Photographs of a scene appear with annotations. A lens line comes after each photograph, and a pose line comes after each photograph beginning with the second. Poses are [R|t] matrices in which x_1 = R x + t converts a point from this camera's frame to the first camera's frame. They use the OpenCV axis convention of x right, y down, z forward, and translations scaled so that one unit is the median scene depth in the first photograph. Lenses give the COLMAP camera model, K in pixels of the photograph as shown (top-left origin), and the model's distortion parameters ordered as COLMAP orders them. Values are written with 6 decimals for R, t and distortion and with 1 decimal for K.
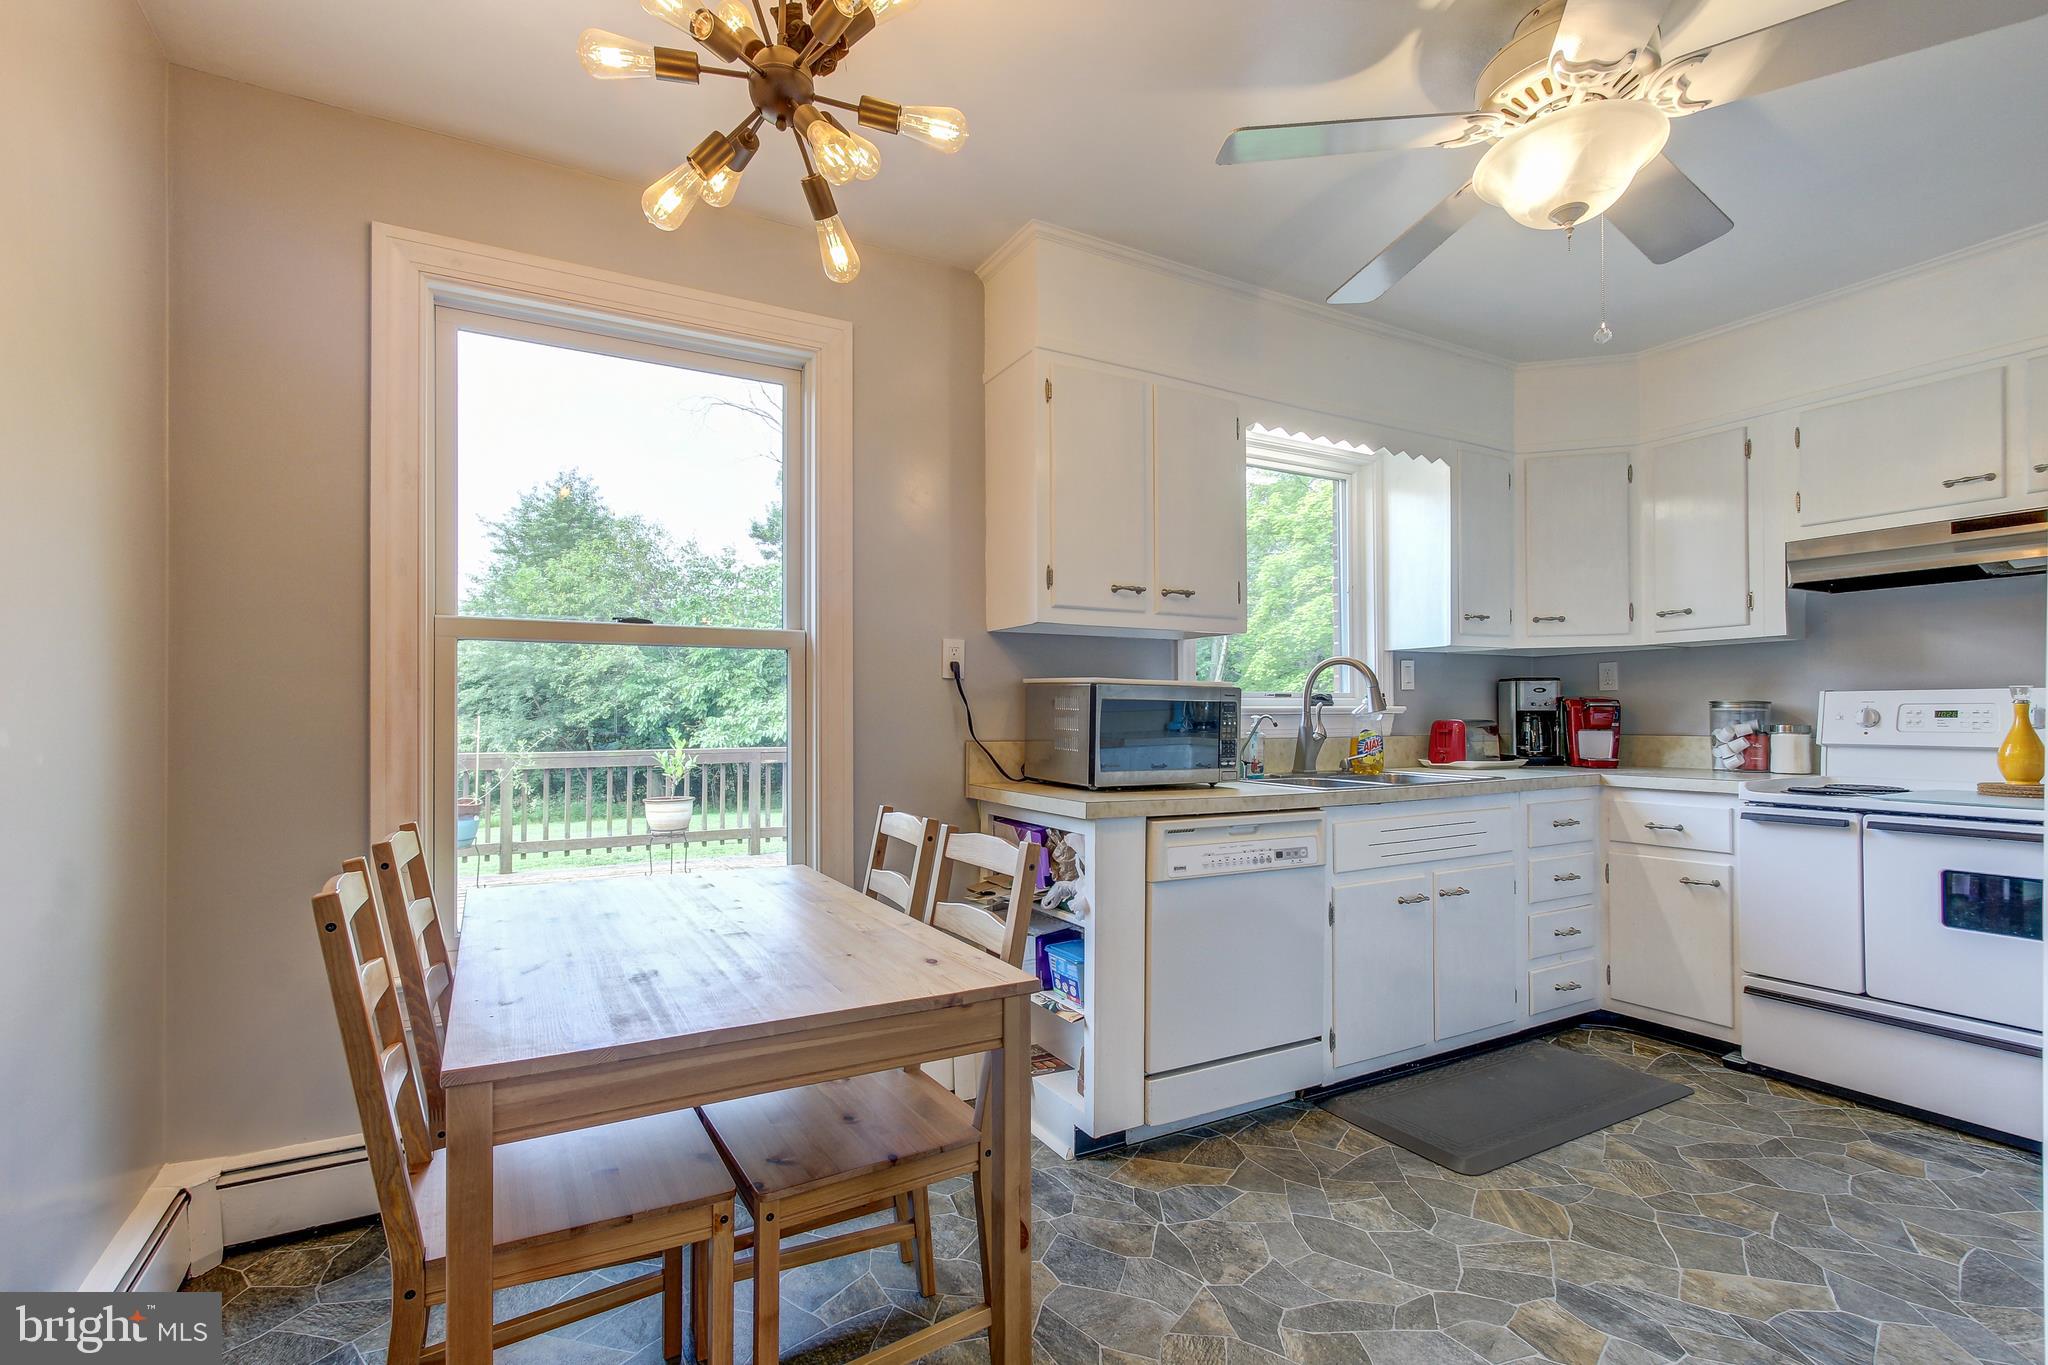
lens RADIAL K [[967.7, 0, 1010.2], [0, 967.7, 712.2], [0, 0, 1]] dist [0.002359, 0.001270]
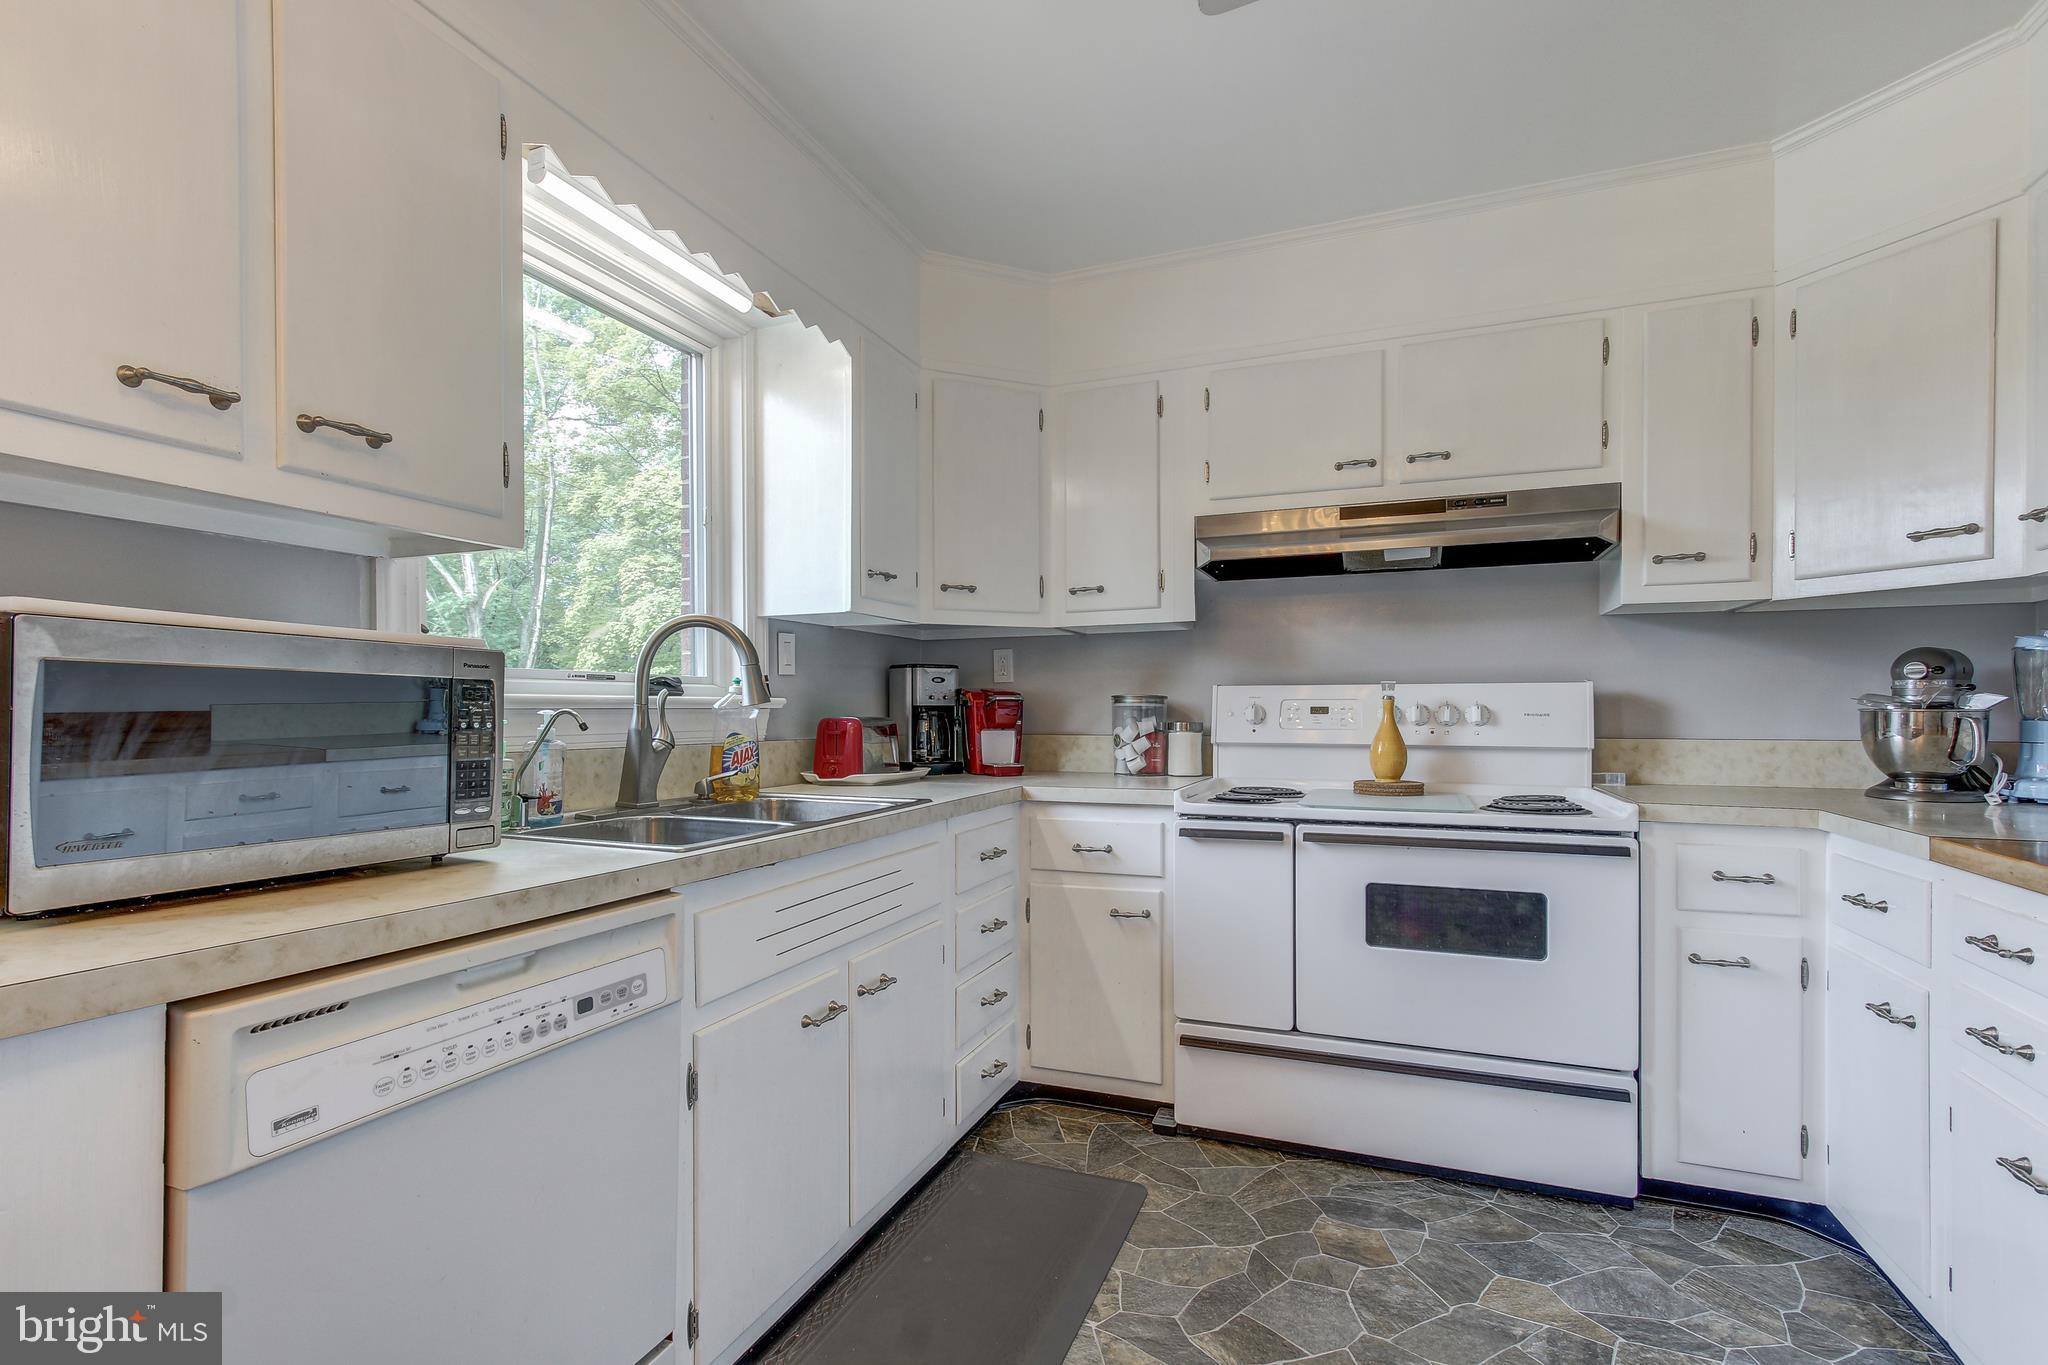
lens RADIAL K [[967.7, 0, 1018.5], [0, 967.7, 715.2], [0, 0, 1]] dist [0.002359, 0.001270]
pose [[0.780629, -0.000245, 0.624994, 0.122164], [-0.003059, 0.999986, 0.004213, 0.003405], [-0.624987, -0.005200, 0.780618, 0.412998]]
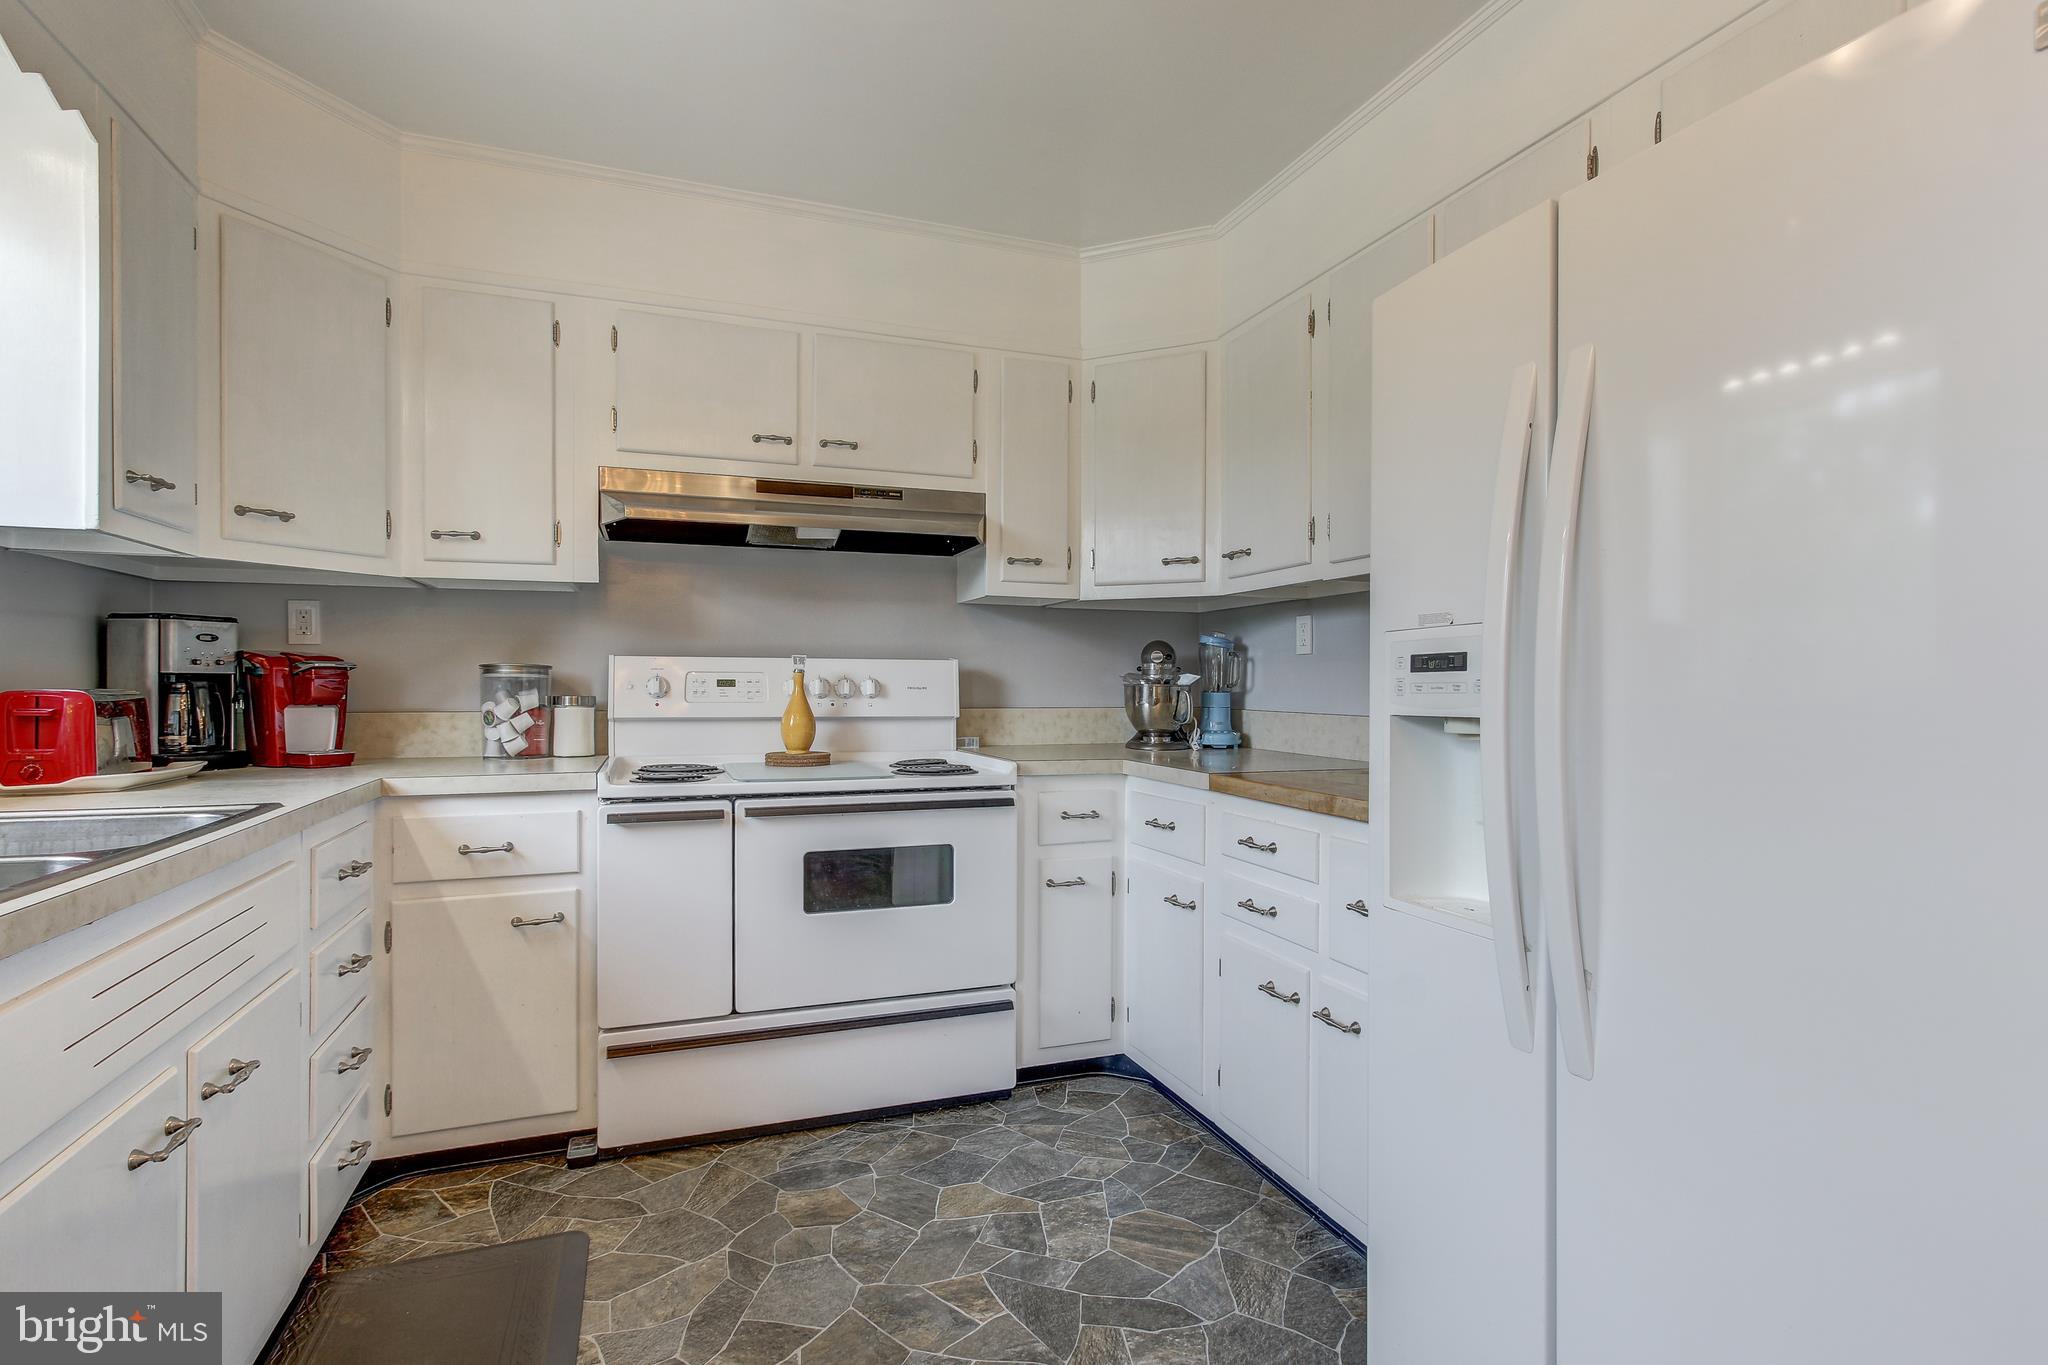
lens RADIAL K [[967.7, 0, 1016.7], [0, 967.7, 689.1], [0, 0, 1]] dist [0.002359, 0.001270]
pose [[0.159497, 0.001876, 0.987197, 0.073197], [-0.005705, 0.999983, -0.000979, 0.006423], [-0.987182, -0.005475, 0.159505, 0.540159]]
